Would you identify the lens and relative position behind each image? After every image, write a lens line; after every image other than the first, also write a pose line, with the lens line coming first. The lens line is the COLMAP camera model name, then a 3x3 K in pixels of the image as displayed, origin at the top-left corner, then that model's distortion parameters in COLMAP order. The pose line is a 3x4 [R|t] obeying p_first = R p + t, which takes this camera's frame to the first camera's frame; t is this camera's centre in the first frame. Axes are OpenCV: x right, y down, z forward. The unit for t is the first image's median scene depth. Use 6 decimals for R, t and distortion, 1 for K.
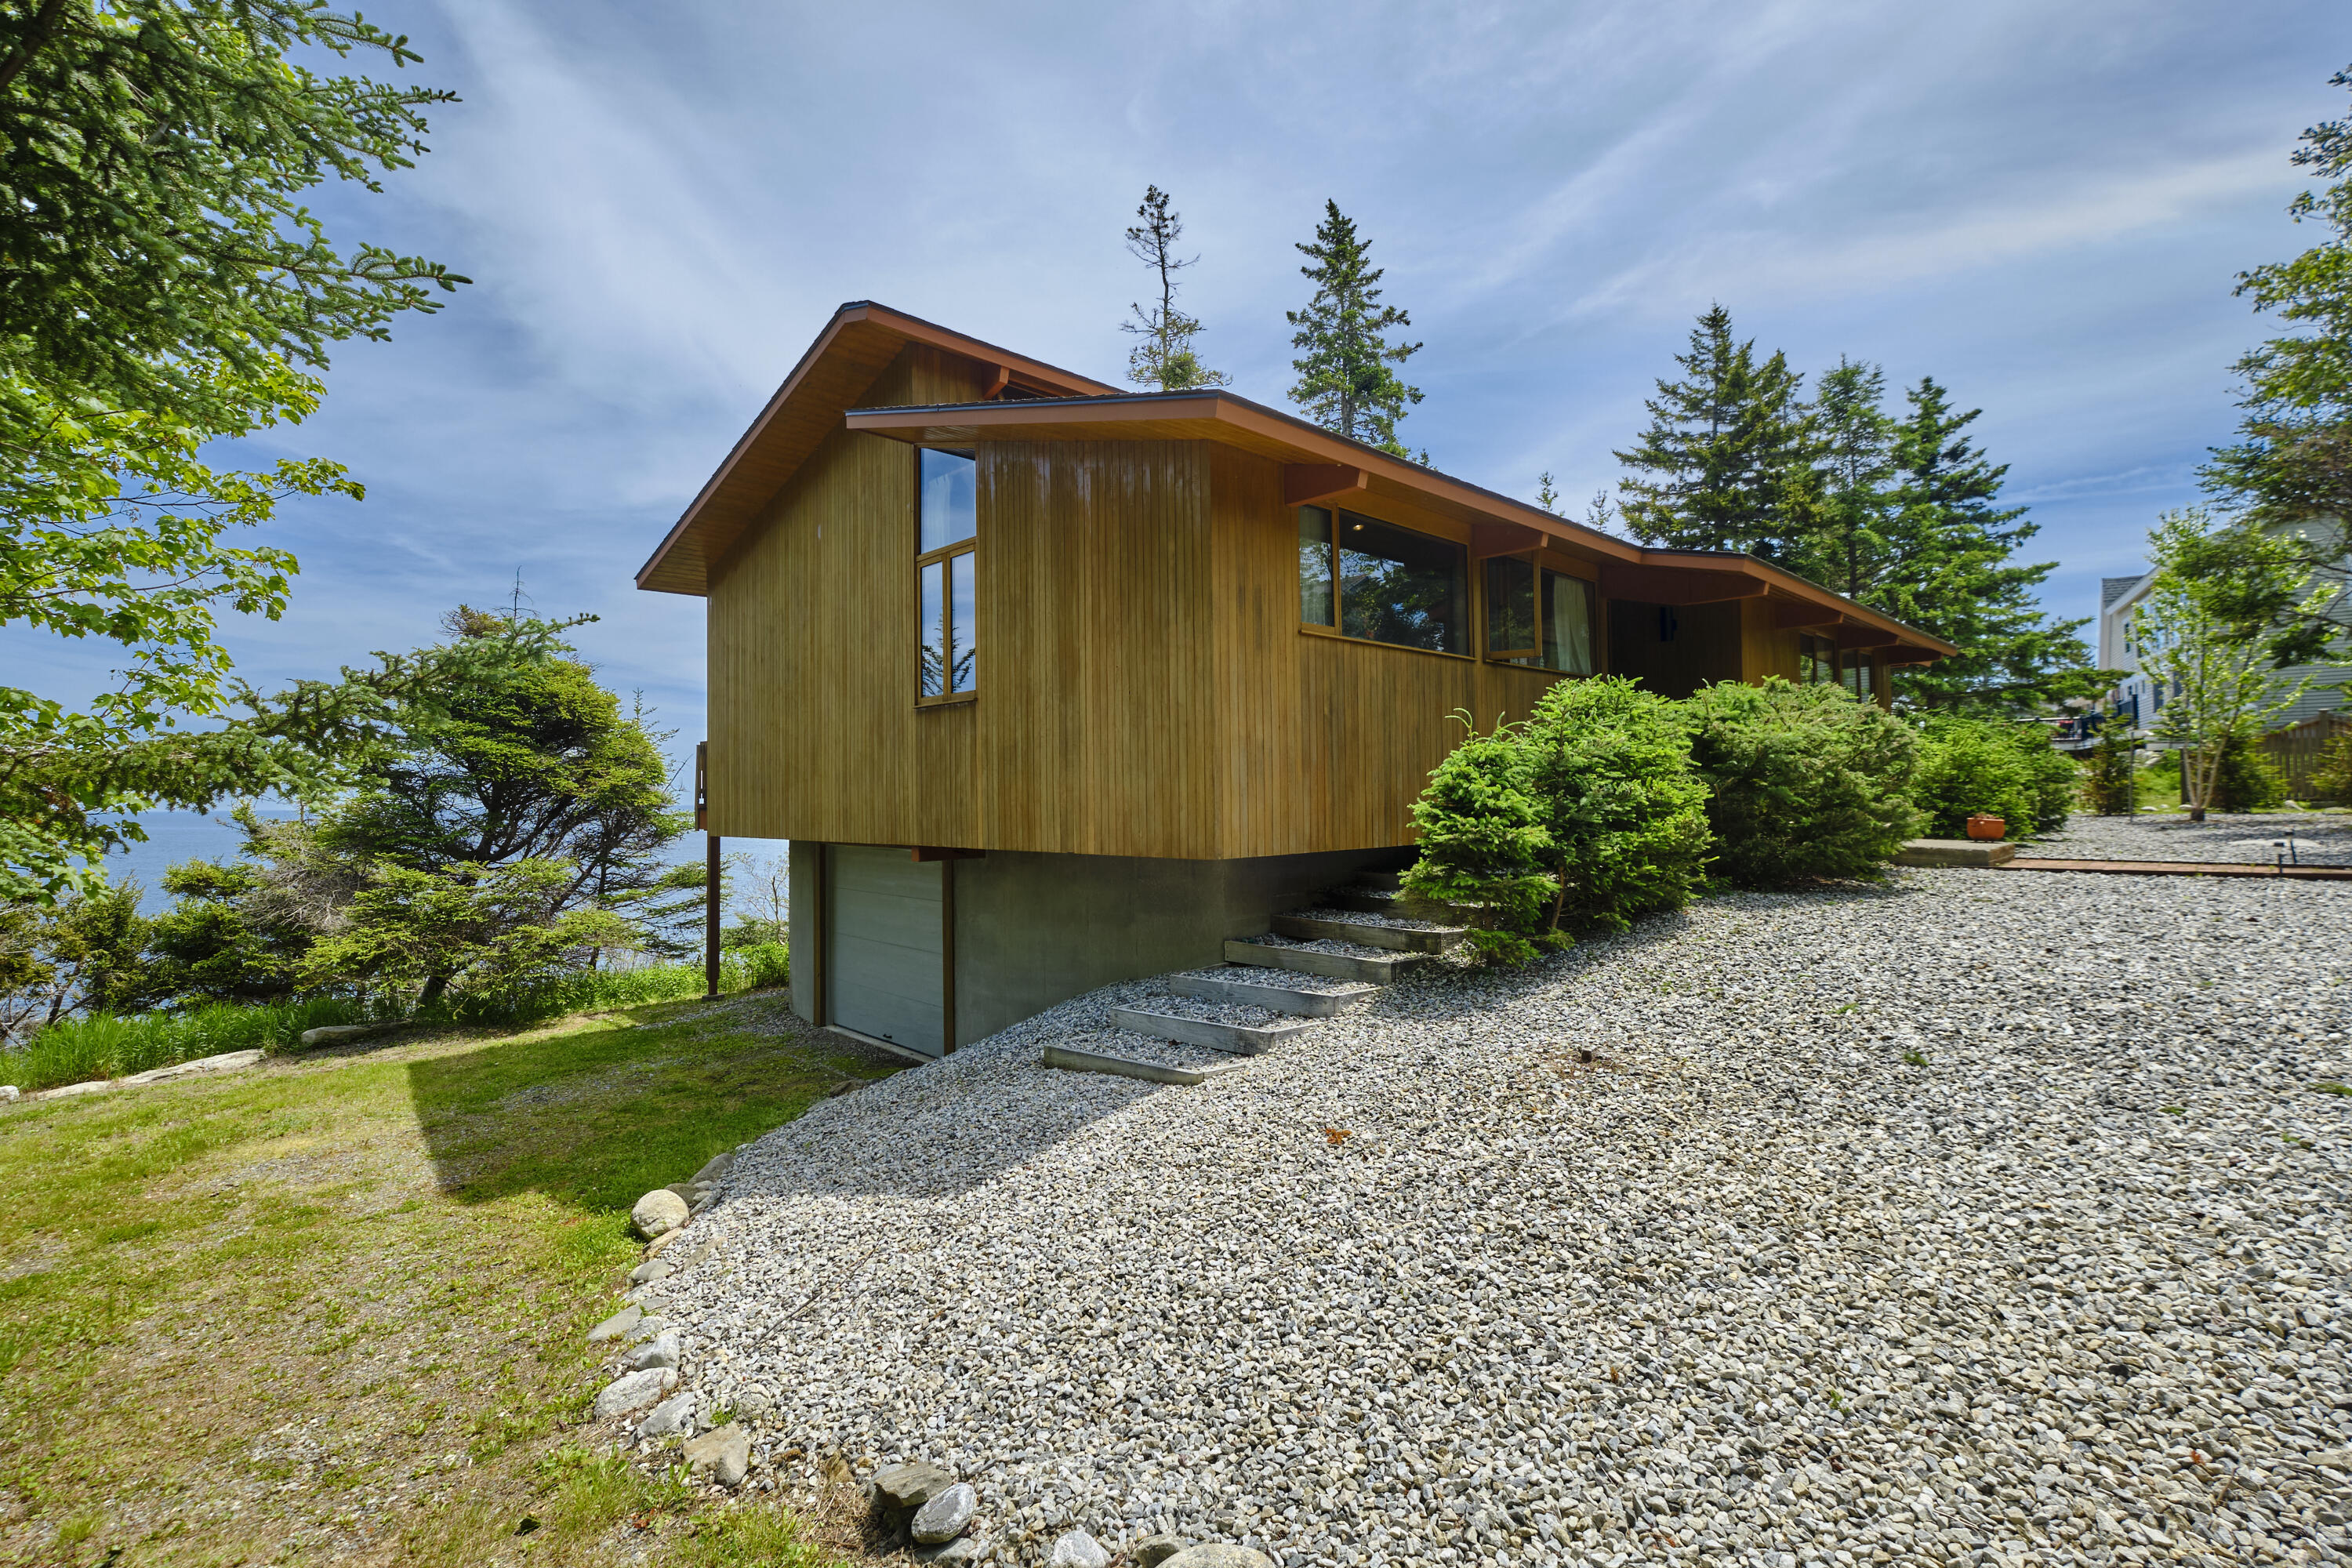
lens RADIAL K [[992.0, 0, 1140.9], [0, 992.0, 801.1], [0, 0, 1]] dist [-0.001874, -0.000240]
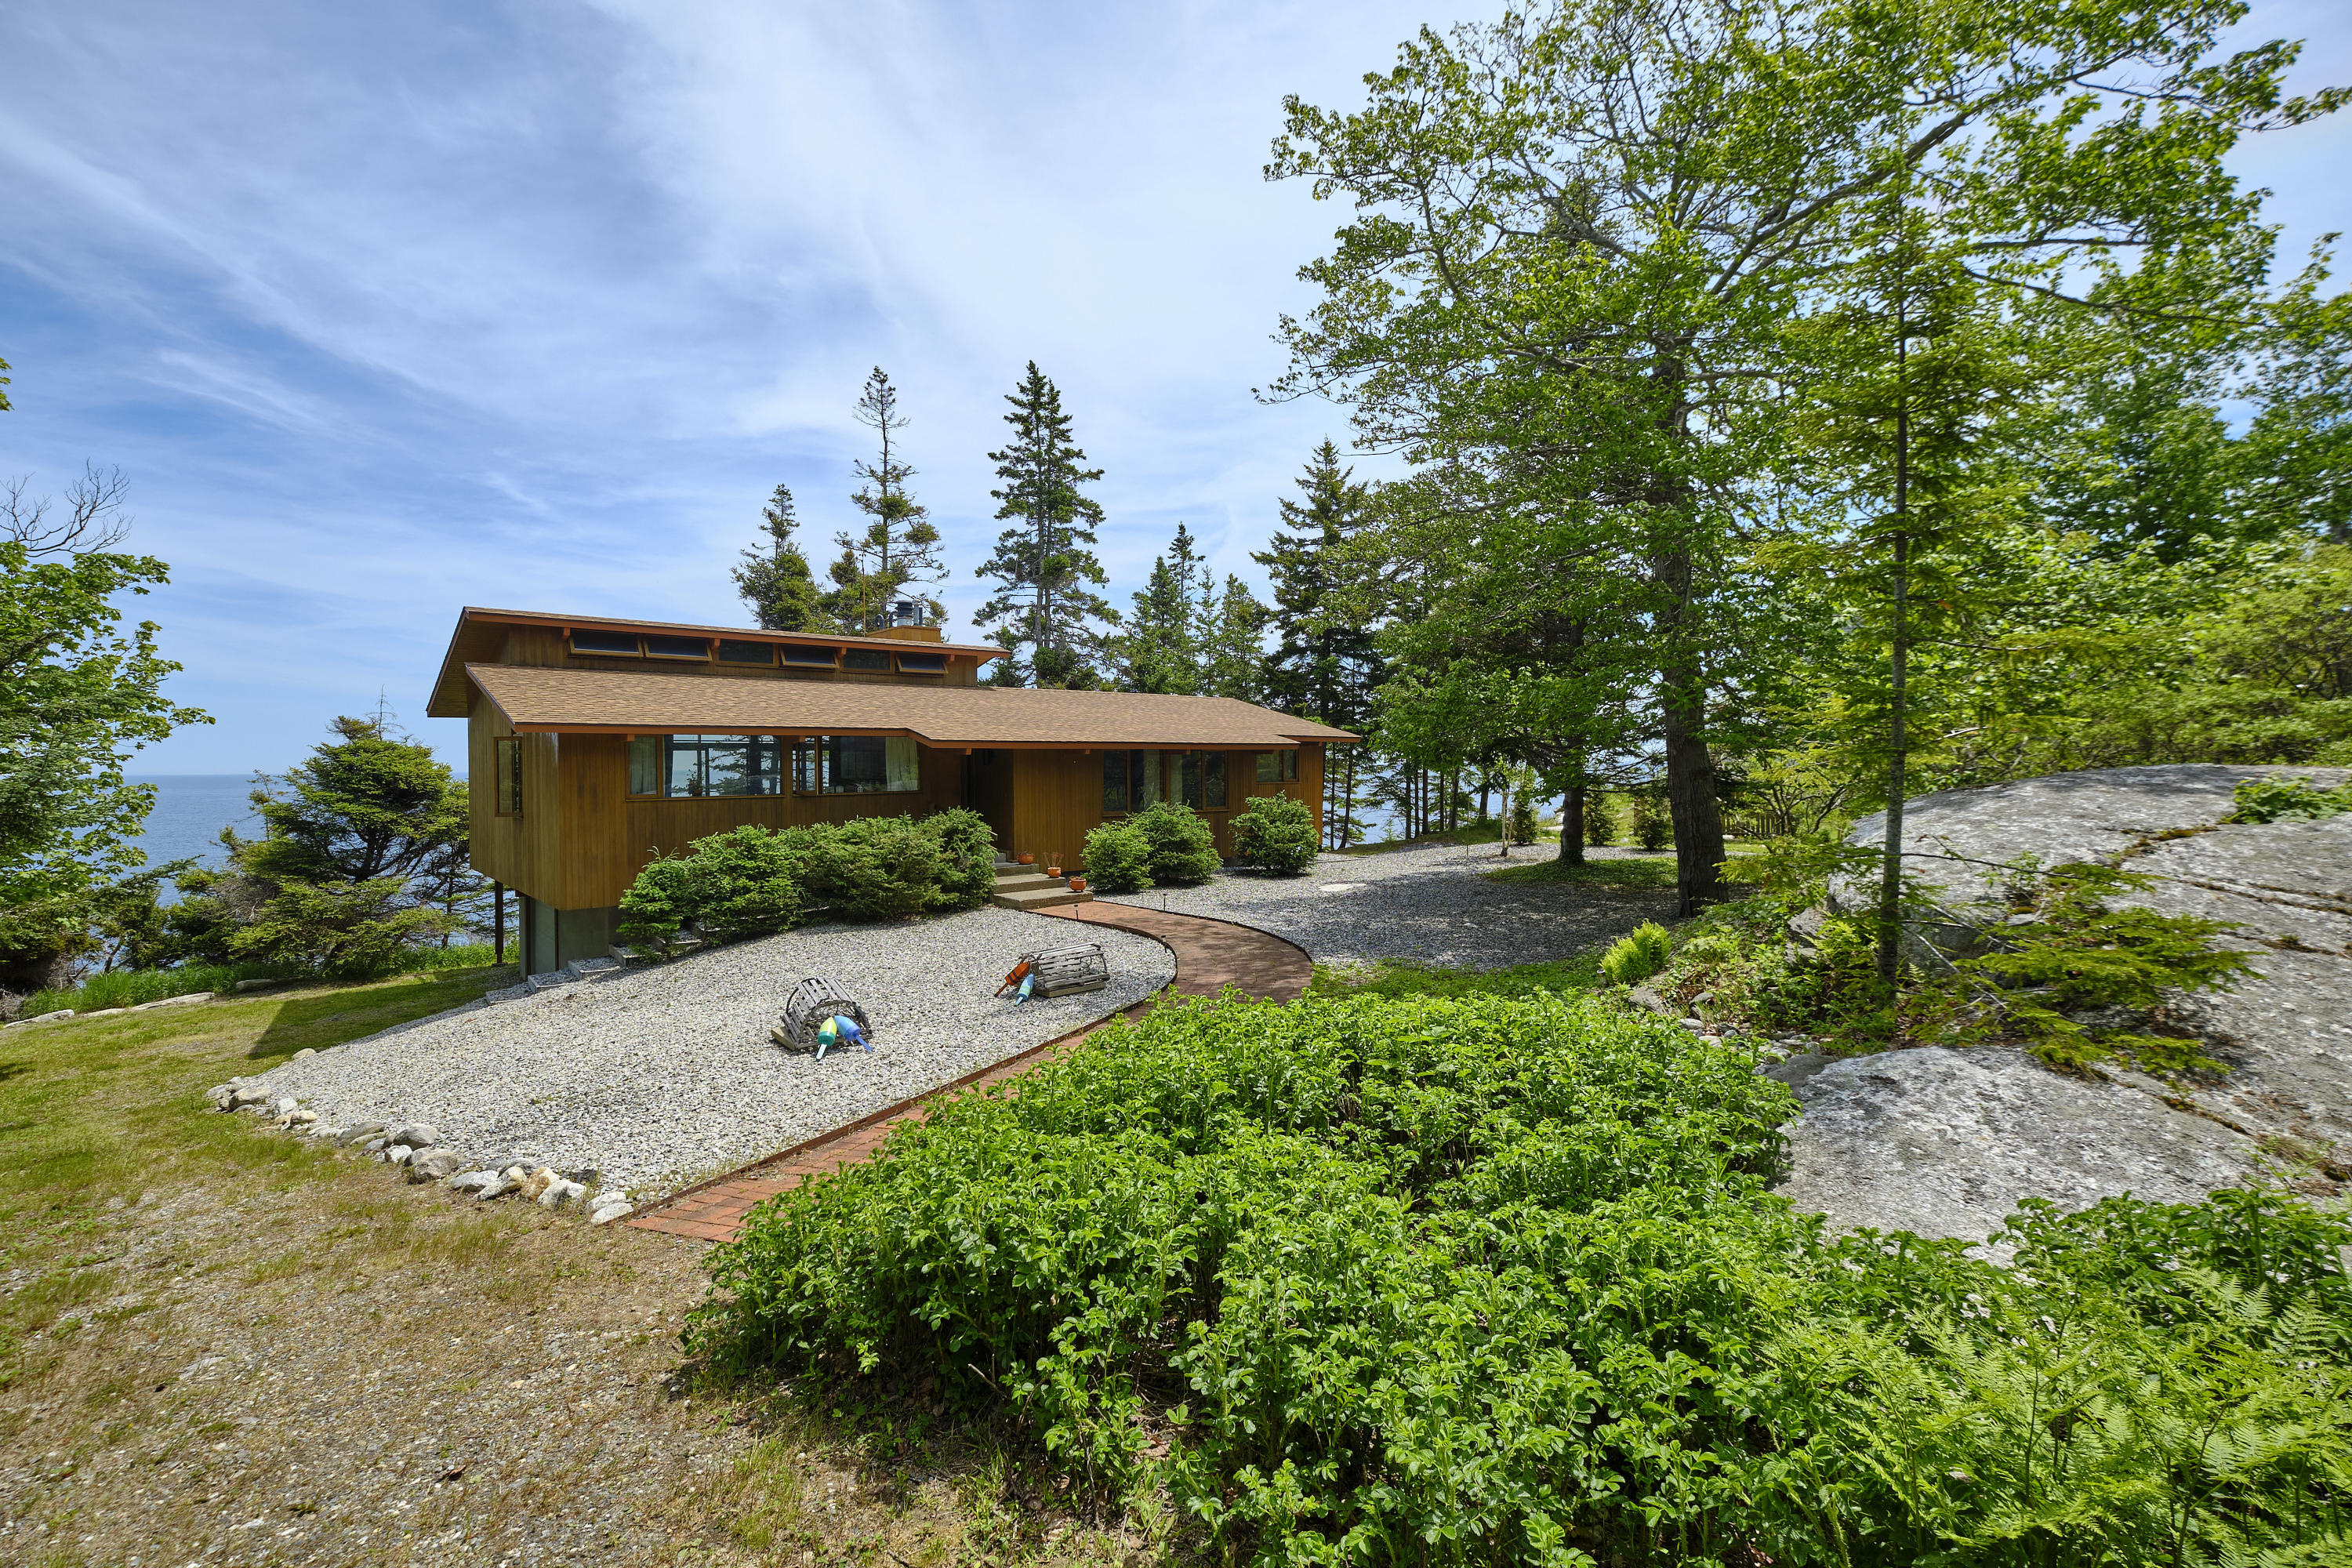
lens RADIAL K [[1018.7, 0, 1184.2], [0, 1018.7, 792.6], [0, 0, 1]] dist [-0.002313, -0.000404]
pose [[0.999049, 0.003938, -0.043412, 0.716293], [-0.002494, 0.999444, 0.033263, -0.130066], [0.043519, -0.033123, 0.998503, -0.555130]]
